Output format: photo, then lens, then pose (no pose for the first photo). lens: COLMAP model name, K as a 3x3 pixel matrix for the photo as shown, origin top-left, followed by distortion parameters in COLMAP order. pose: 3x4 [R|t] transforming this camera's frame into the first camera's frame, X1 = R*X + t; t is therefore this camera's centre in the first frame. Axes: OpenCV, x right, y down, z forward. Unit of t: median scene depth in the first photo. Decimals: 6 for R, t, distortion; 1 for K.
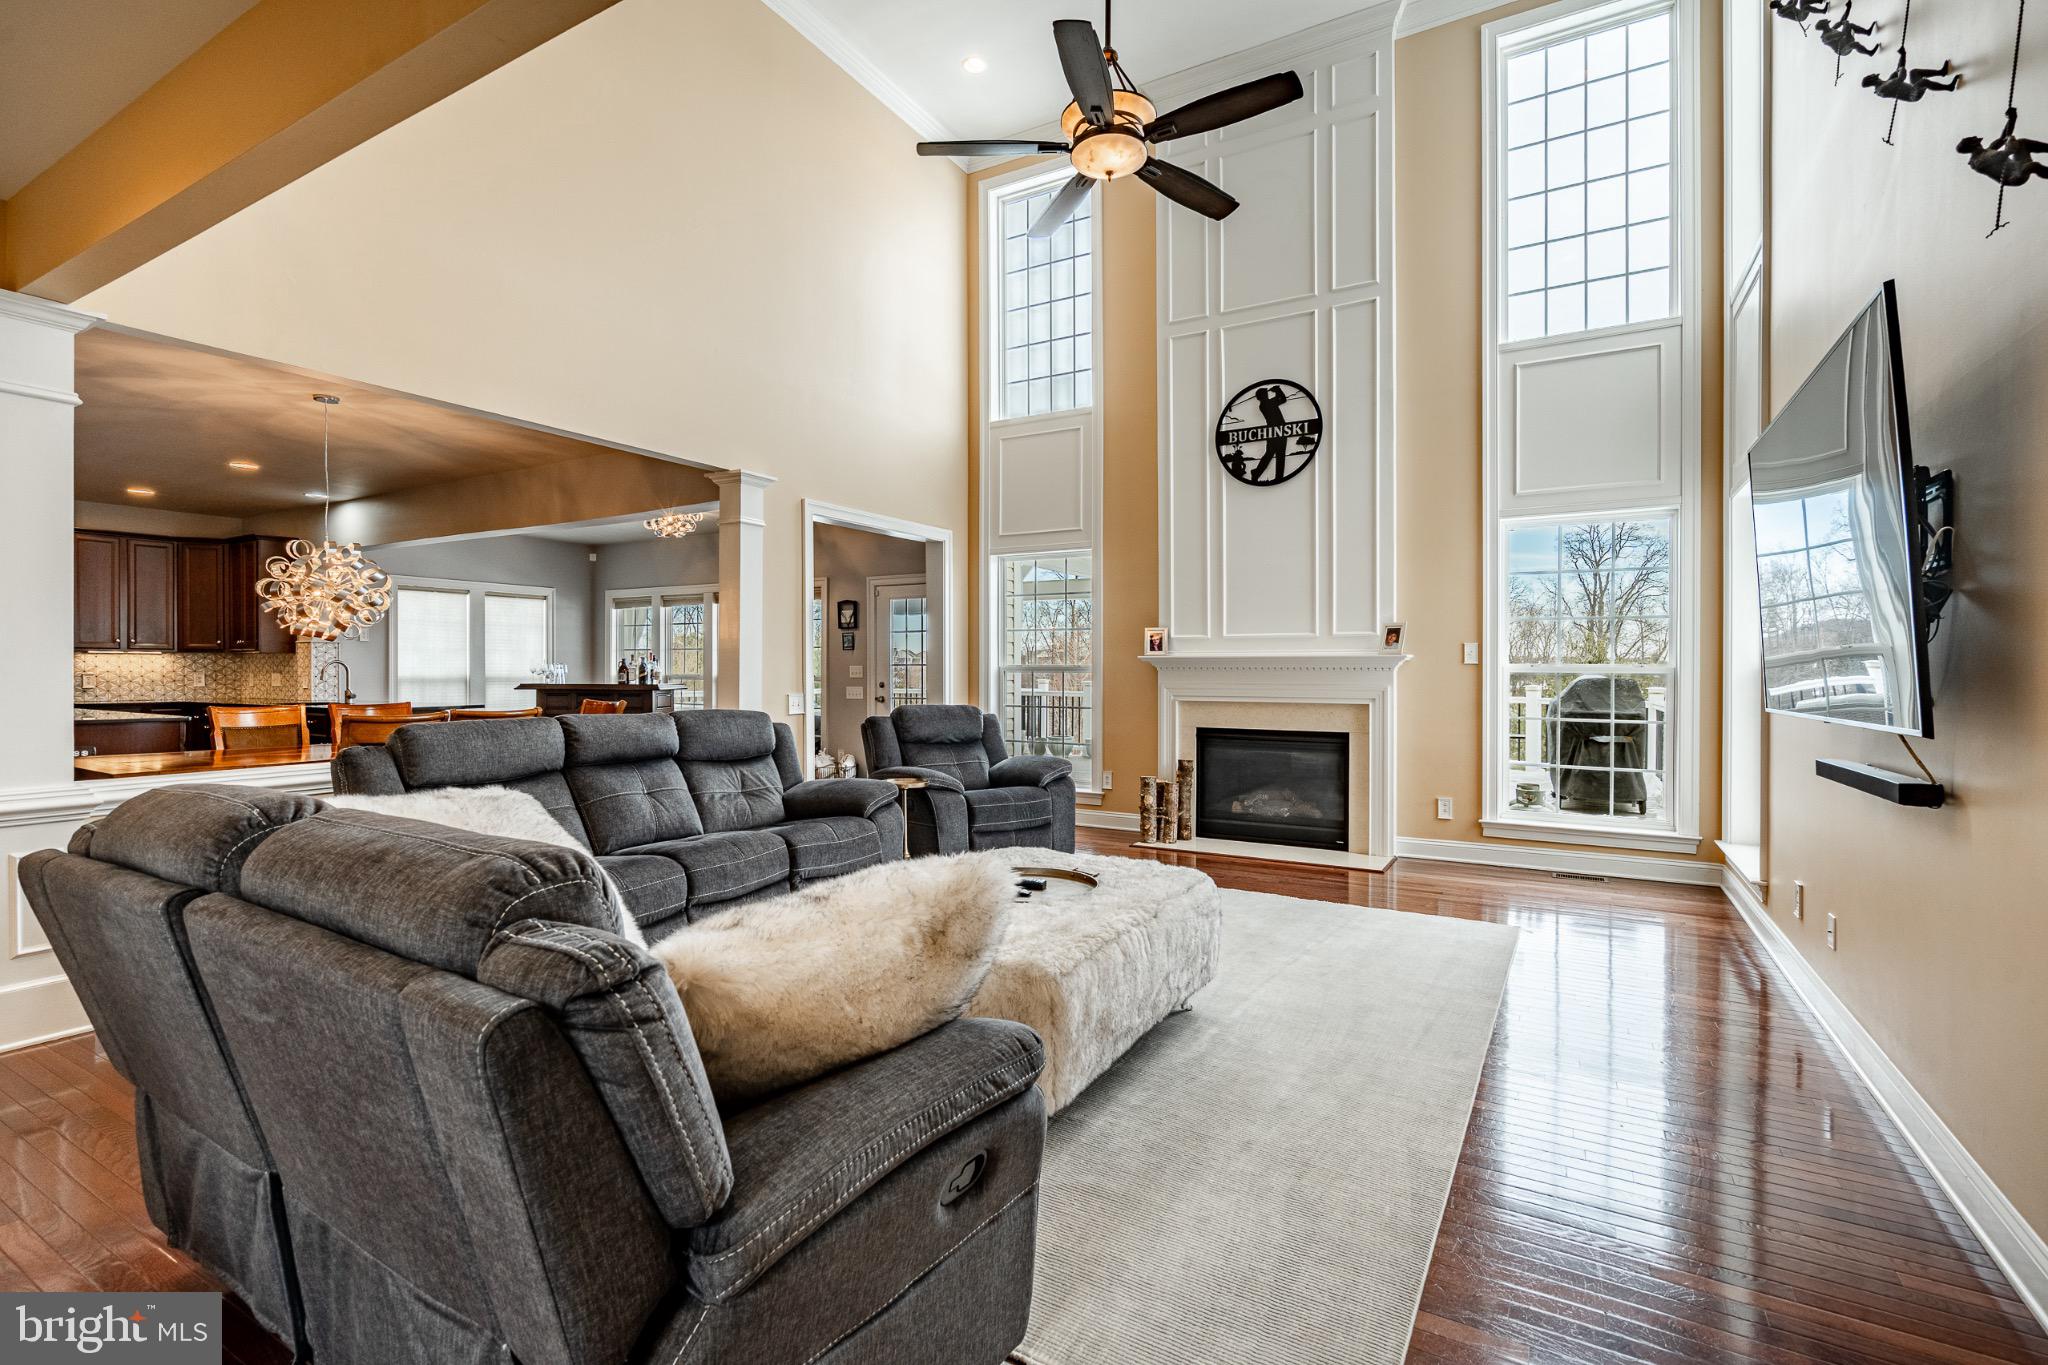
lens RADIAL K [[941.3, 0, 1033.3], [0, 941.3, 682.1], [0, 0, 1]] dist [-0.000674, 0.000314]
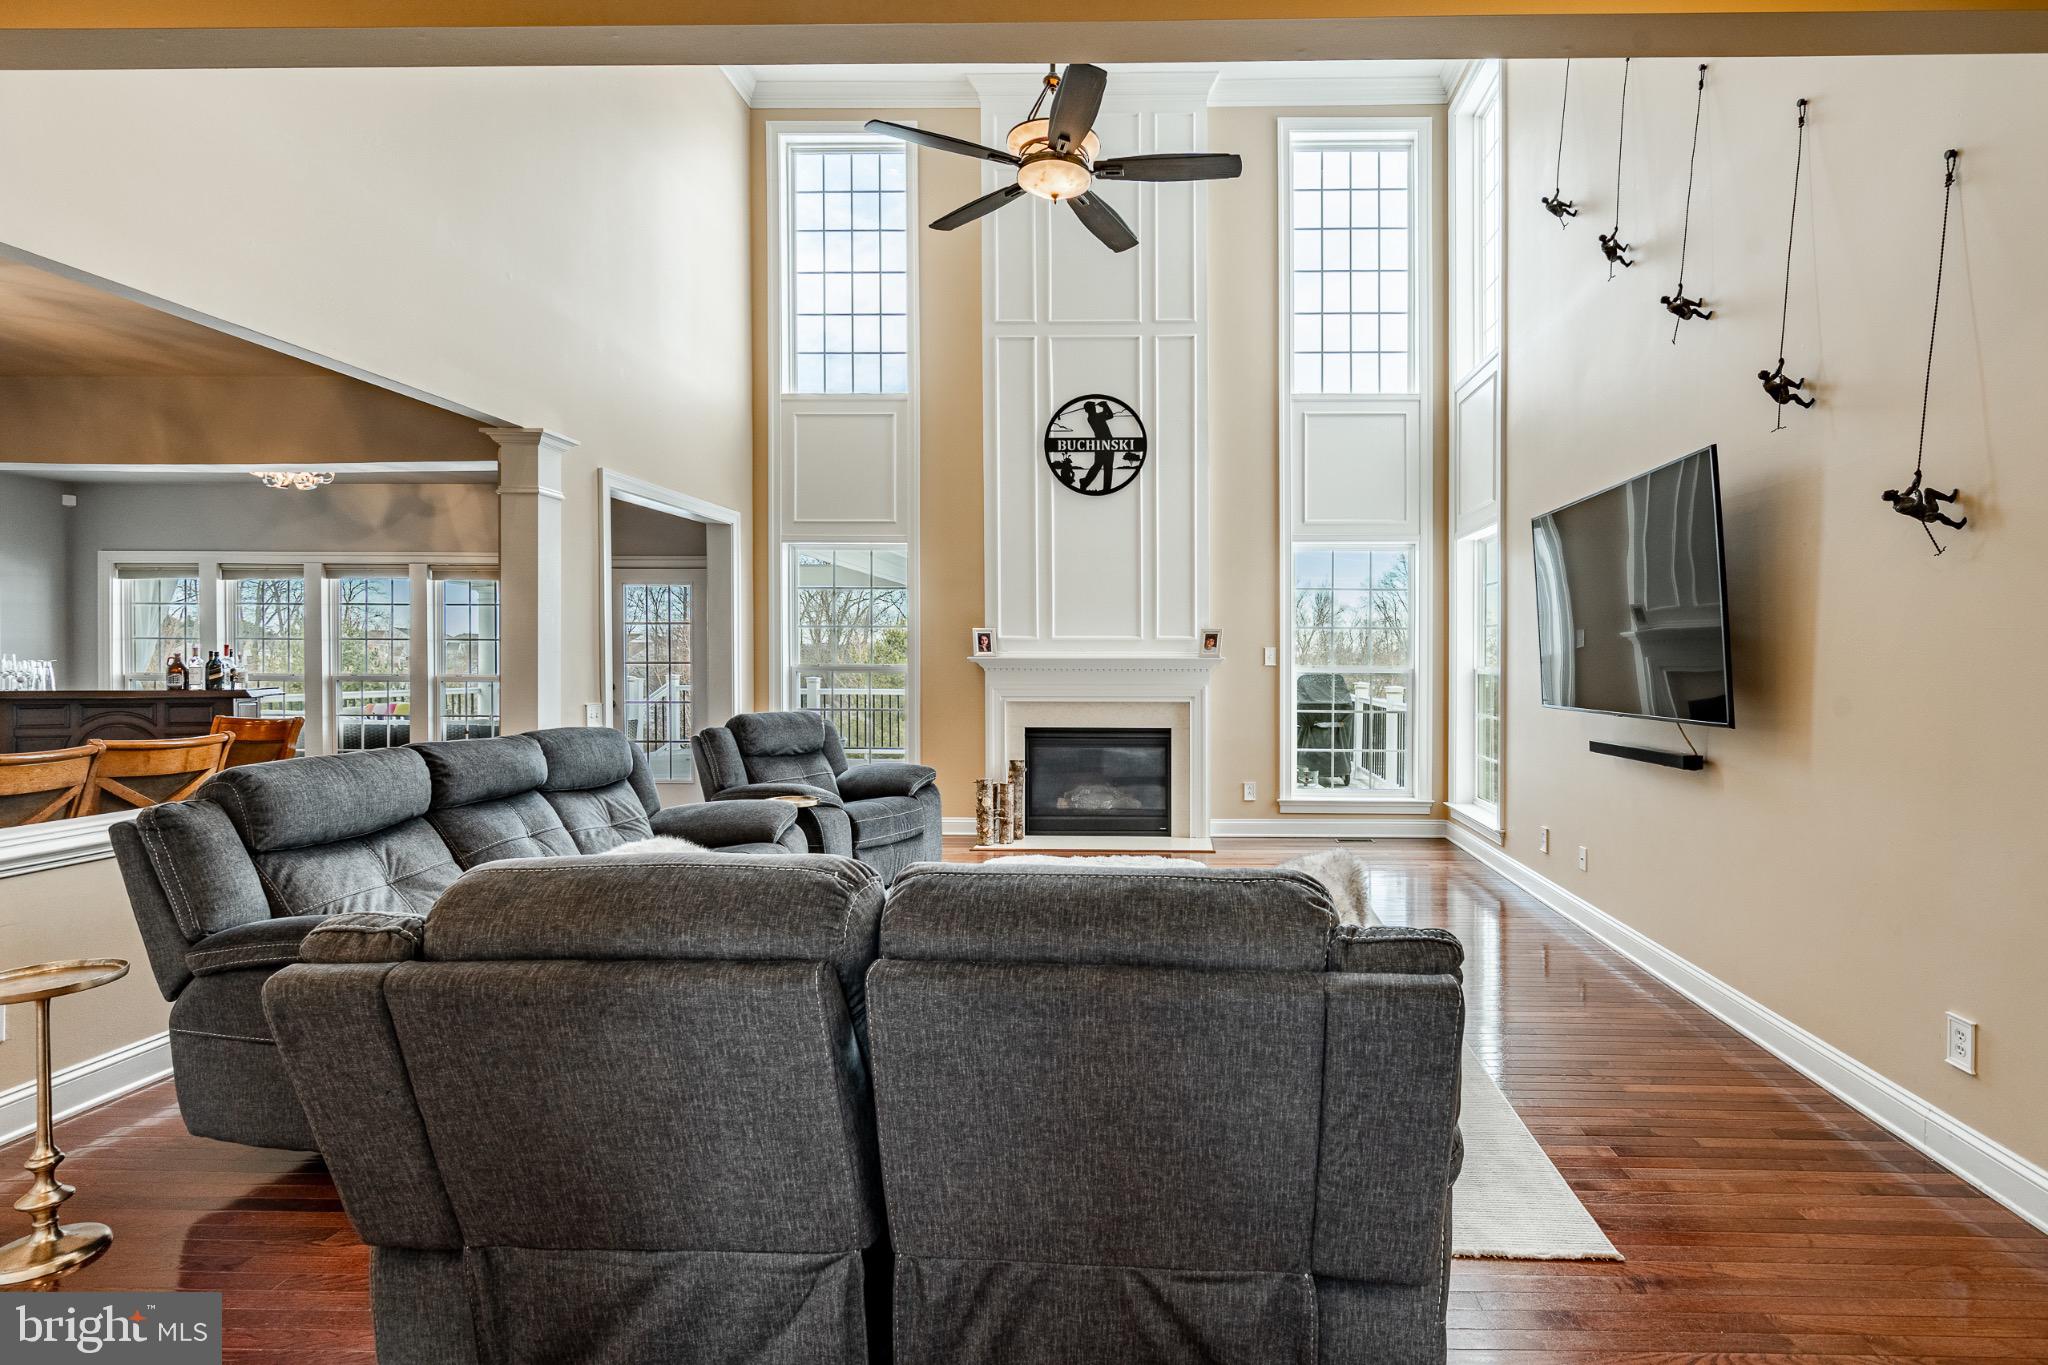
lens RADIAL K [[991.1, 0, 1173.4], [0, 991.1, 674.1], [0, 0, 1]] dist [0.001416, -0.002021]
pose [[0.871221, -0.006601, 0.490847, -0.218261], [0.004961, 0.999977, 0.004642, -0.013700], [-0.490866, -0.001610, 0.871234, -0.006837]]
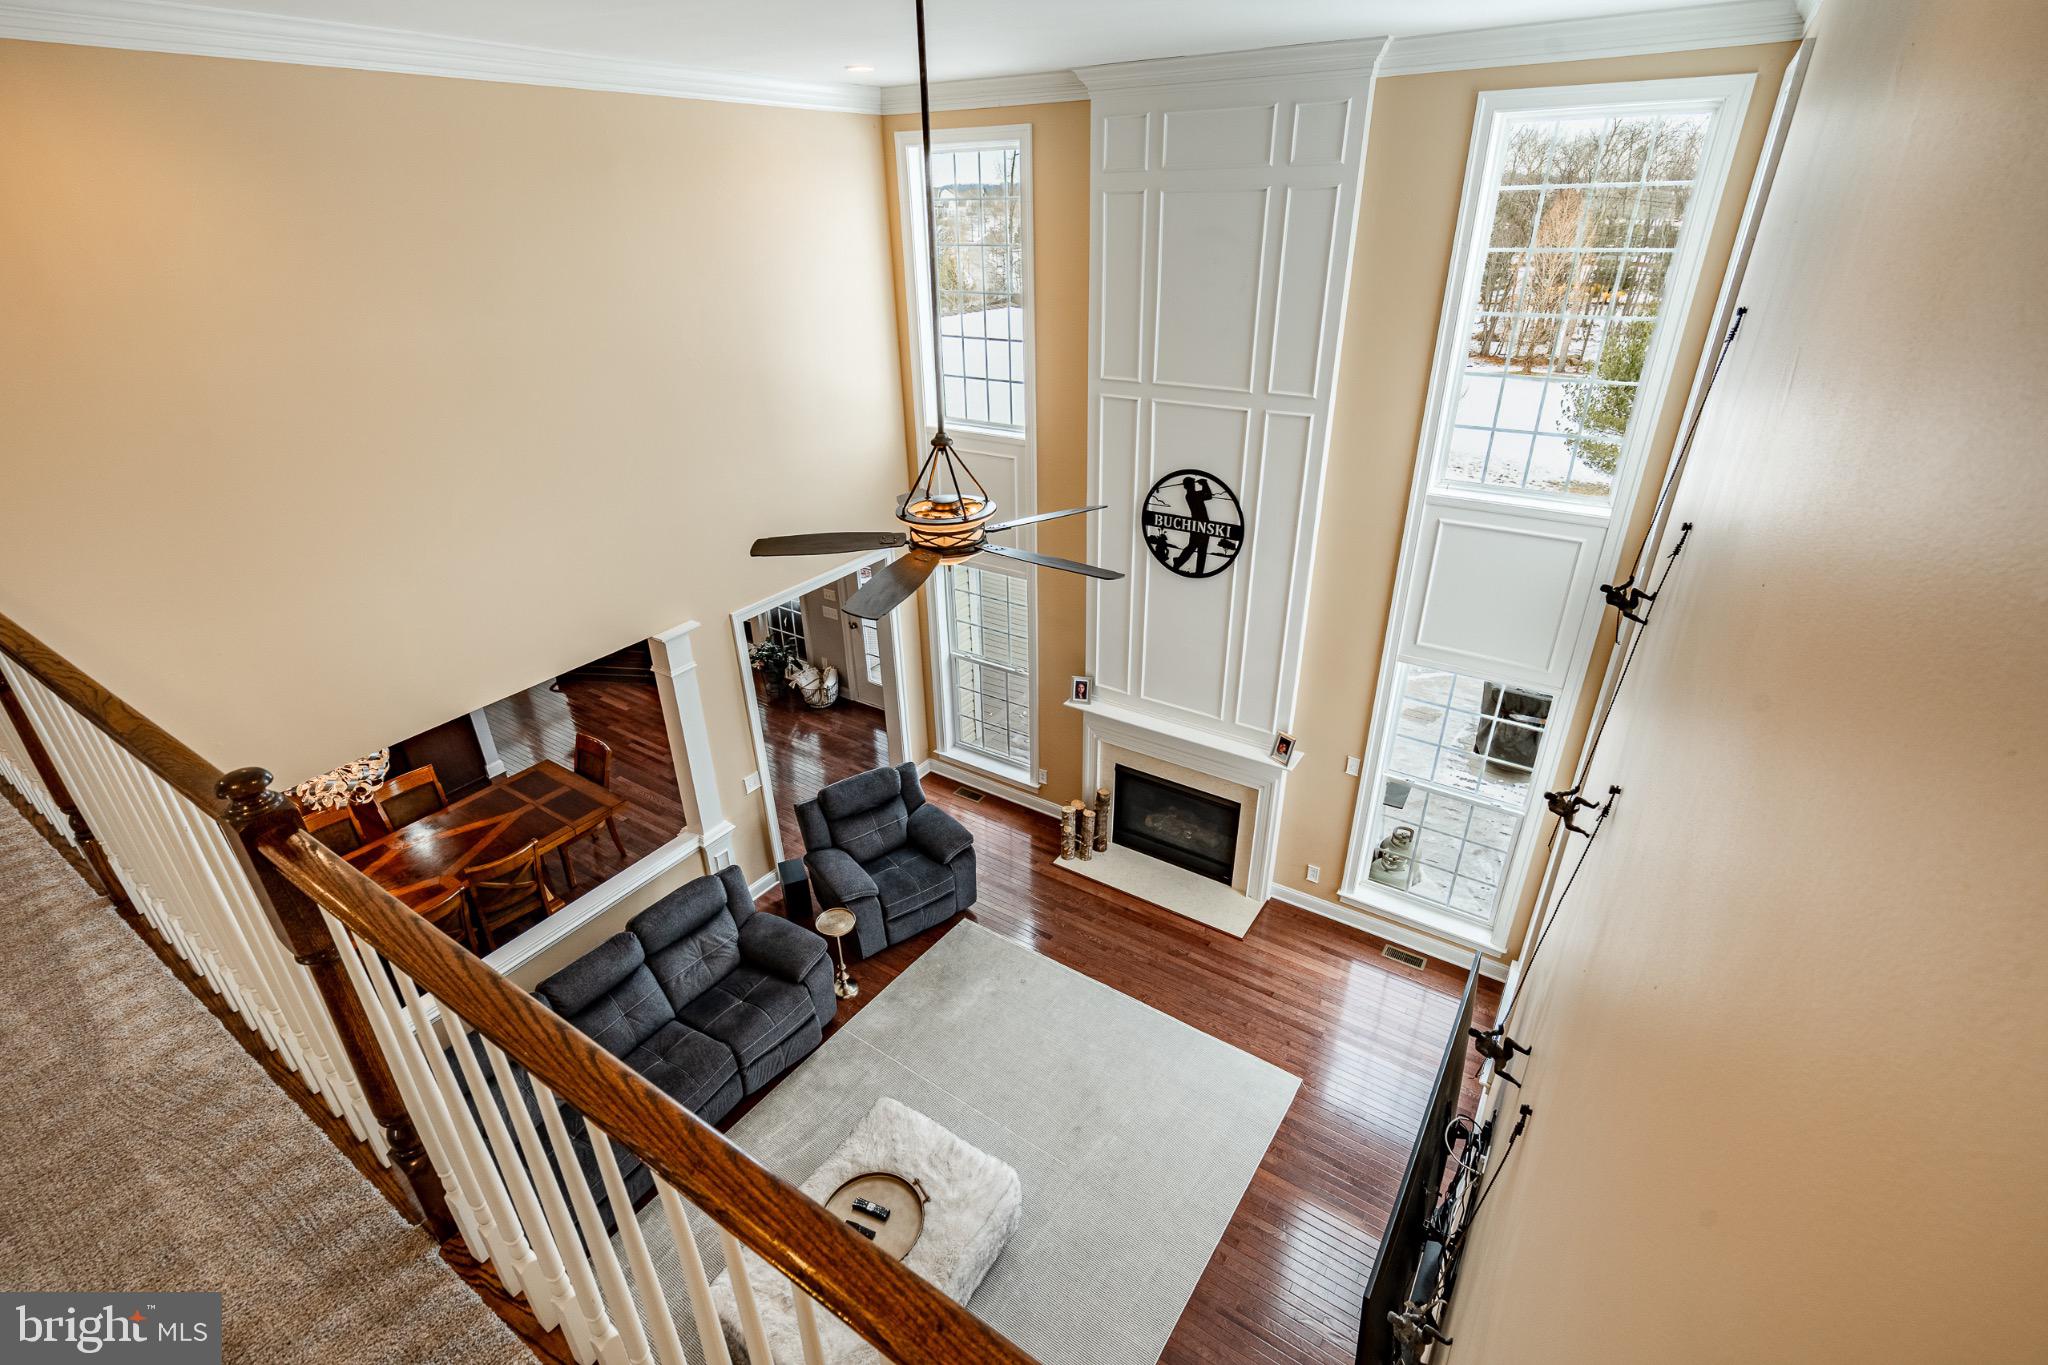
lens RADIAL K [[941.3, 0, 1024.8], [0, 941.3, 703.1], [0, 0, 1]] dist [-0.000674, 0.000314]
pose [[0.997679, 0.019392, -0.065280, 0.142876], [0.012766, 0.888348, 0.458994, -0.544838], [0.066892, -0.458762, 0.886038, 0.043797]]
